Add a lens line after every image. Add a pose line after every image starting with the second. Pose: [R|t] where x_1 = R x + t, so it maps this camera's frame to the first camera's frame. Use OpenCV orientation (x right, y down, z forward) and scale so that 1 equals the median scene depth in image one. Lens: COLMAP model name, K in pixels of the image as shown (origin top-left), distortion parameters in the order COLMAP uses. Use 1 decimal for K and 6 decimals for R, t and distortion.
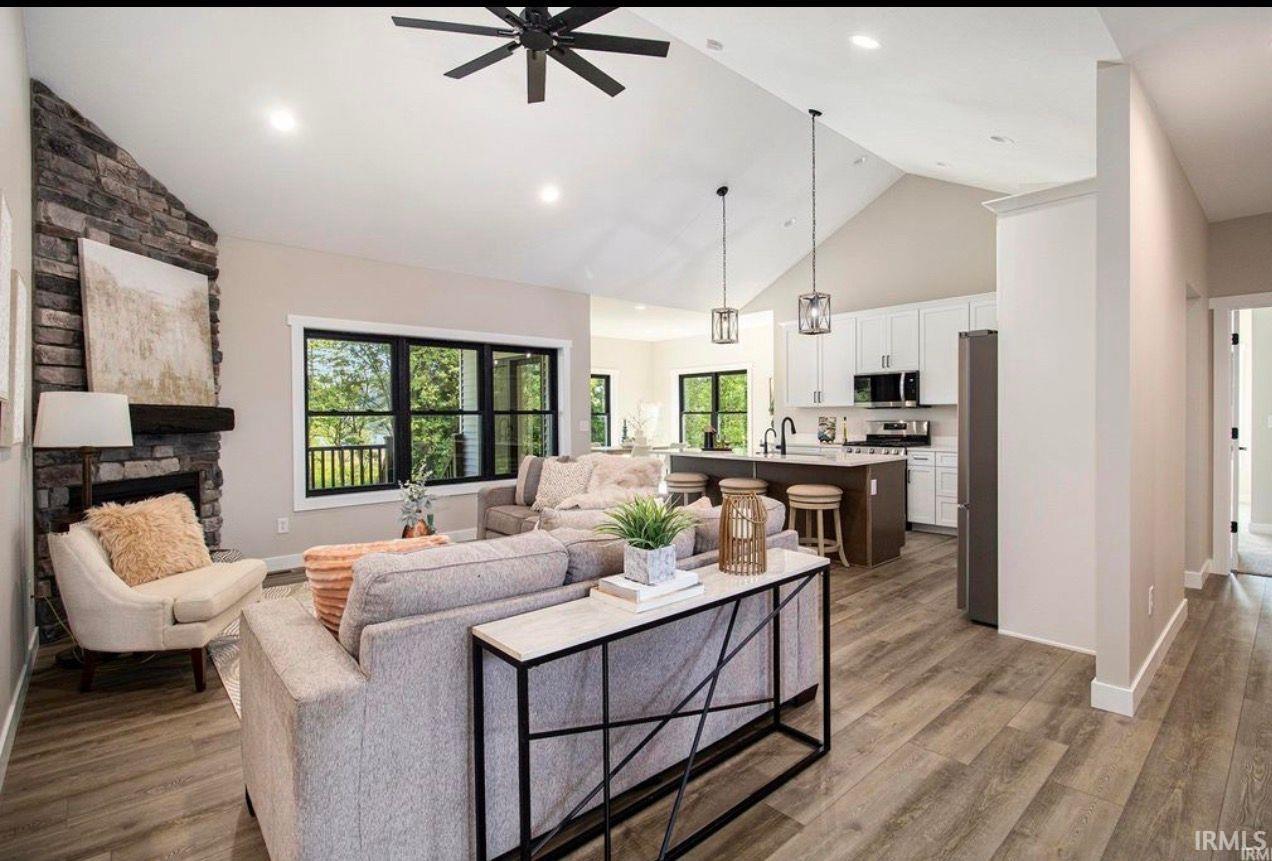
lens RADIAL K [[608.1, 0, 642.6], [0, 608.1, 415.7], [0, 0, 1]] dist [-0.002147, -0.013973]
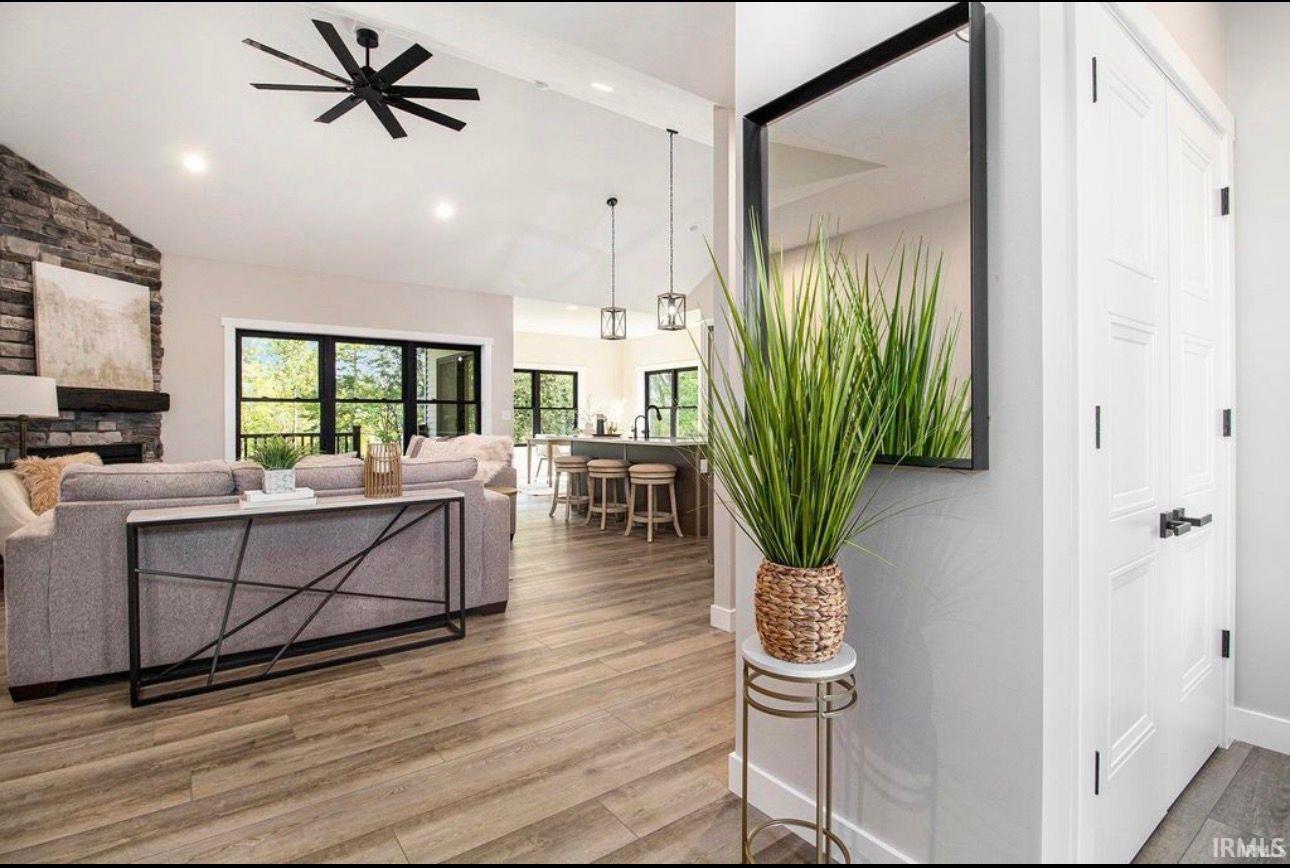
lens RADIAL K [[622.5, 0, 642.2], [0, 622.5, 416.0], [0, 0, 1]] dist [-0.000128, -0.014090]
pose [[0.994905, 0.005190, -0.100688, 0.463310], [-0.005645, 0.999975, -0.004226, 0.037704], [0.100663, 0.004773, 0.994909, -0.183116]]
